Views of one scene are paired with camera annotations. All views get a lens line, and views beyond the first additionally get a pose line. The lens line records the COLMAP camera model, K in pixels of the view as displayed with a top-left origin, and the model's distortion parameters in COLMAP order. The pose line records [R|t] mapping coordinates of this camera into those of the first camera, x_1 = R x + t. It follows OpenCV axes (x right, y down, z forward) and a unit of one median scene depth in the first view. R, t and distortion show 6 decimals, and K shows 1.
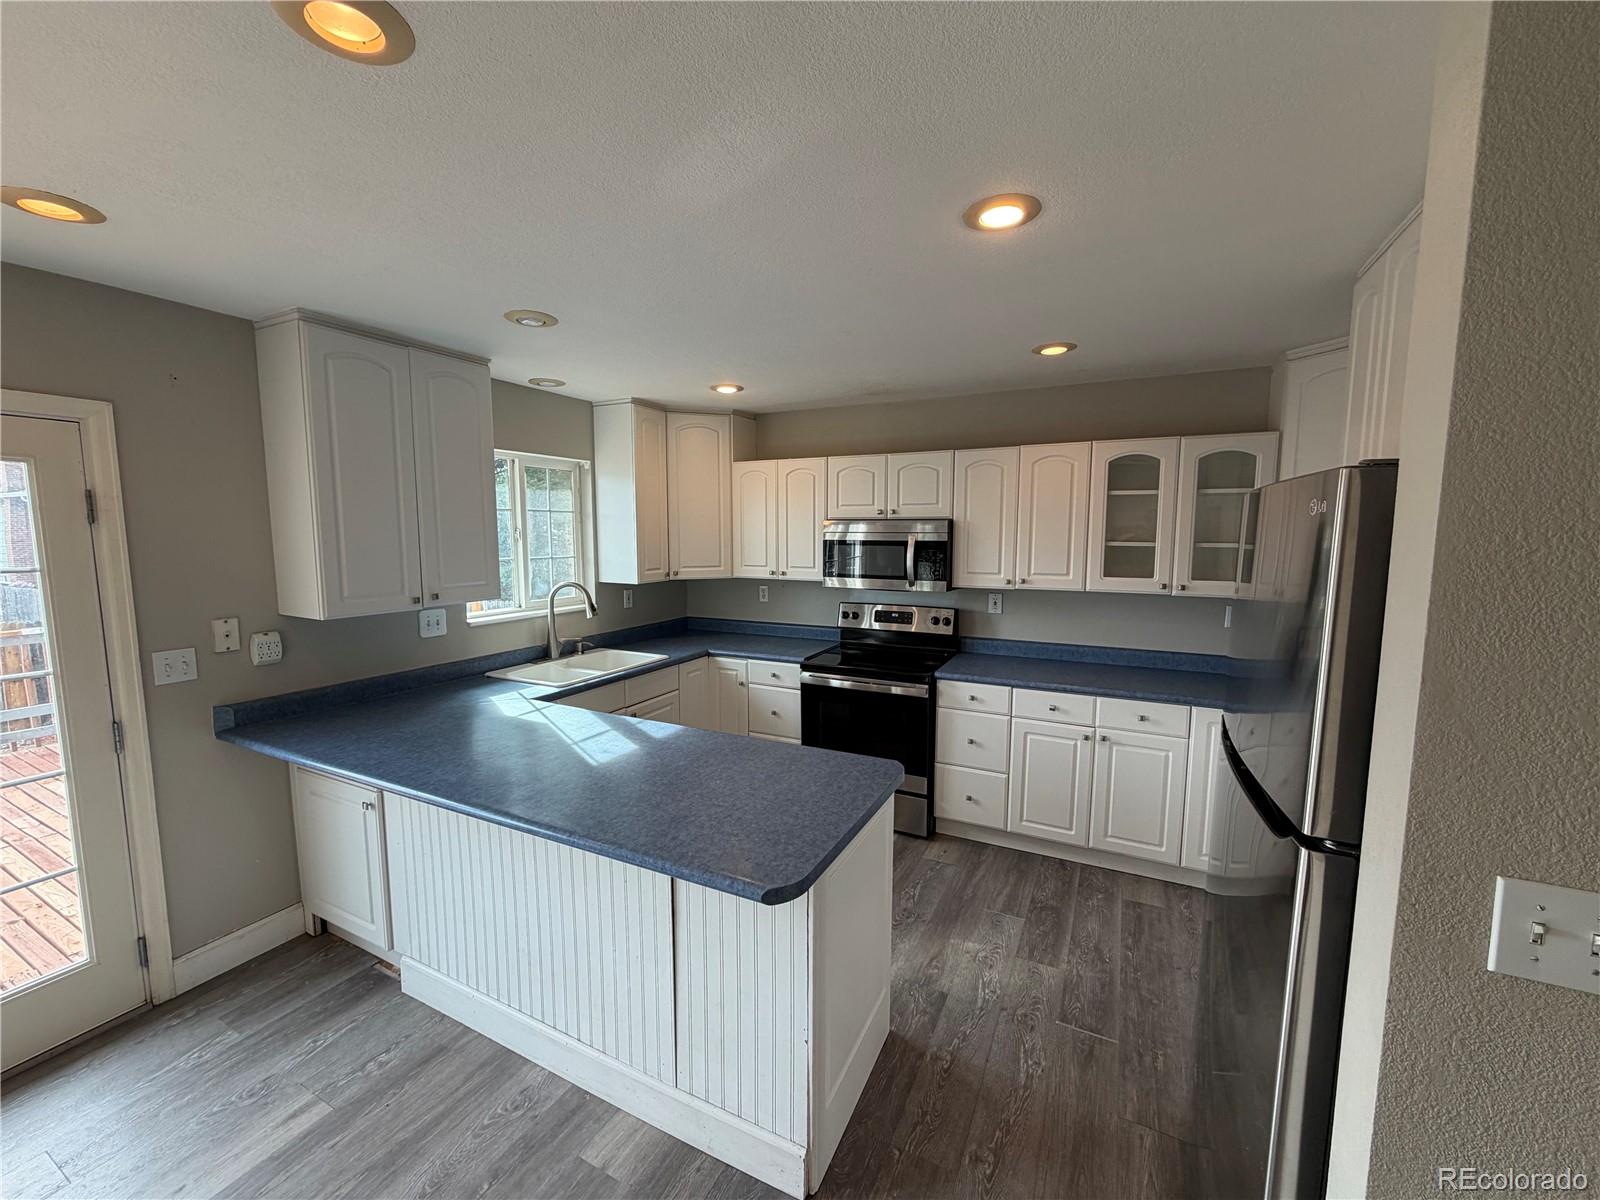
lens RADIAL K [[639.9, 0, 793.4], [0, 639.9, 599.8], [0, 0, 1]] dist [-0.001339, 0.001124]
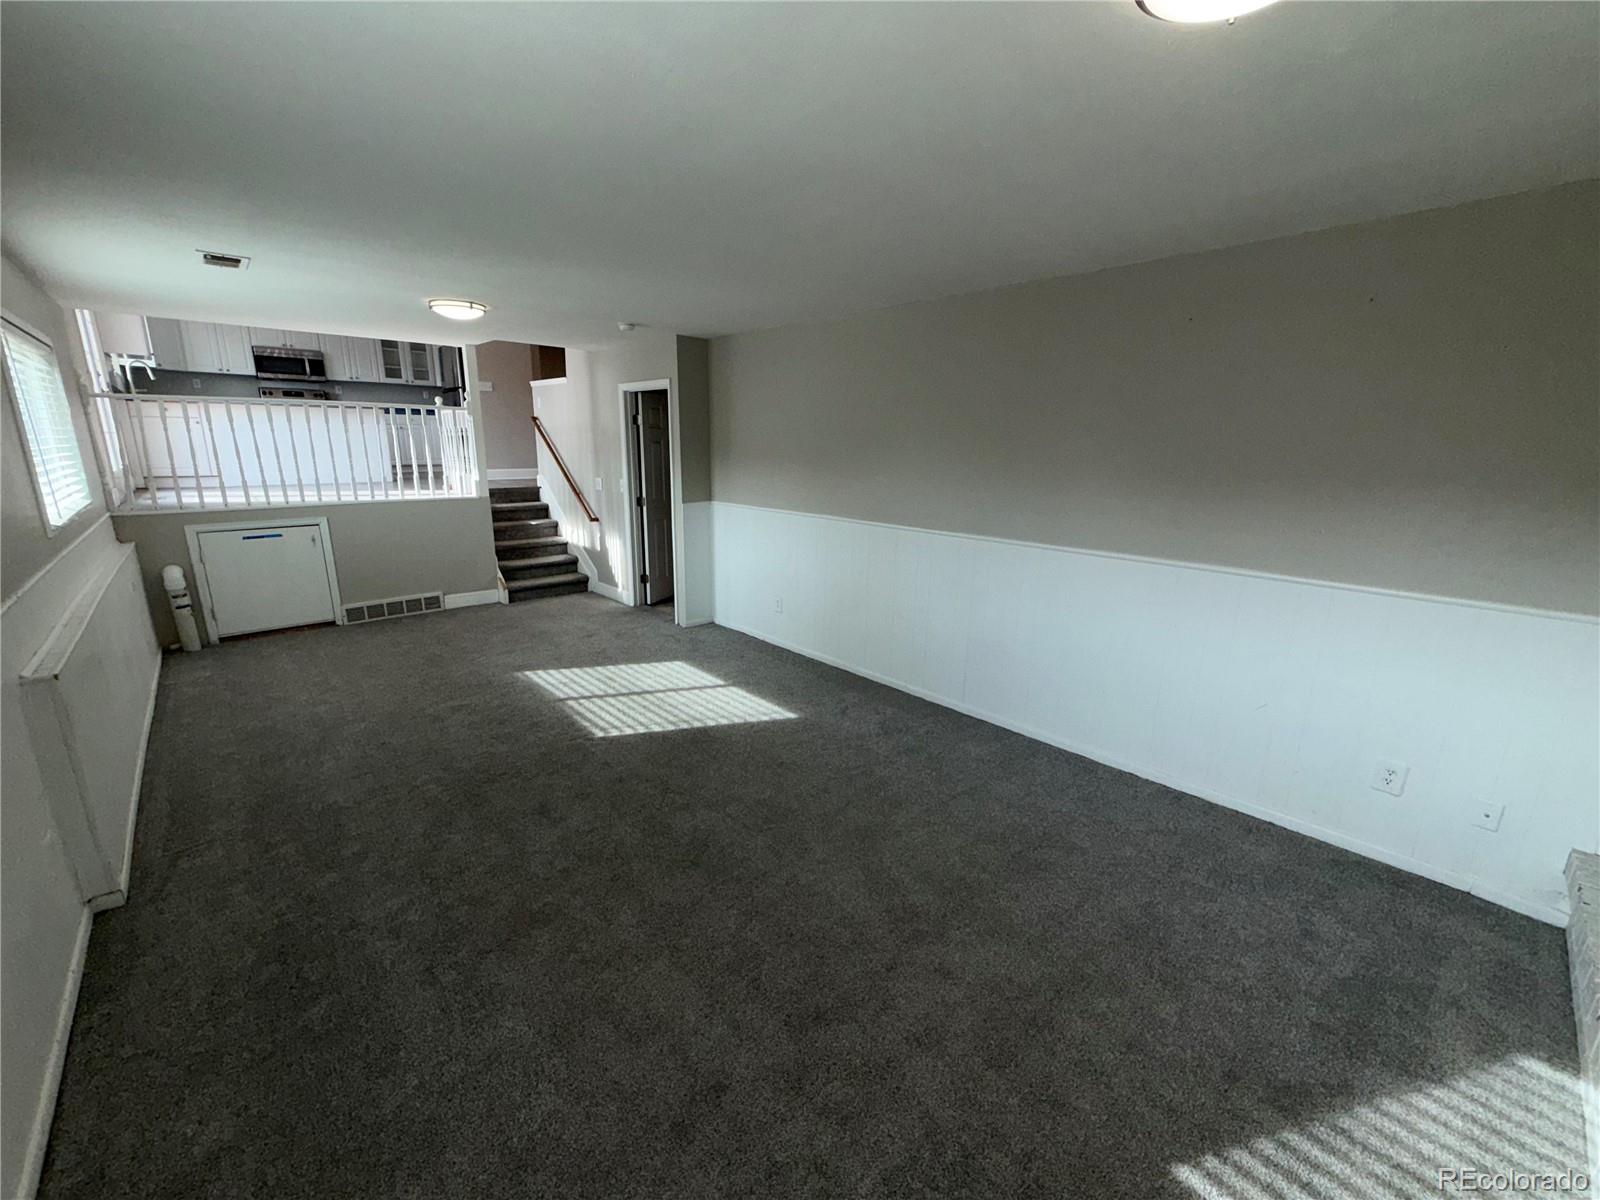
lens RADIAL K [[639.9, 0, 798.3], [0, 639.9, 598.7], [0, 0, 1]] dist [-0.001339, 0.001124]
pose [[0.337925, -0.219138, 0.915306, -2.009682], [0.088671, 0.975603, 0.200838, 0.596189], [-0.936987, 0.013293, 0.349112, -2.021262]]
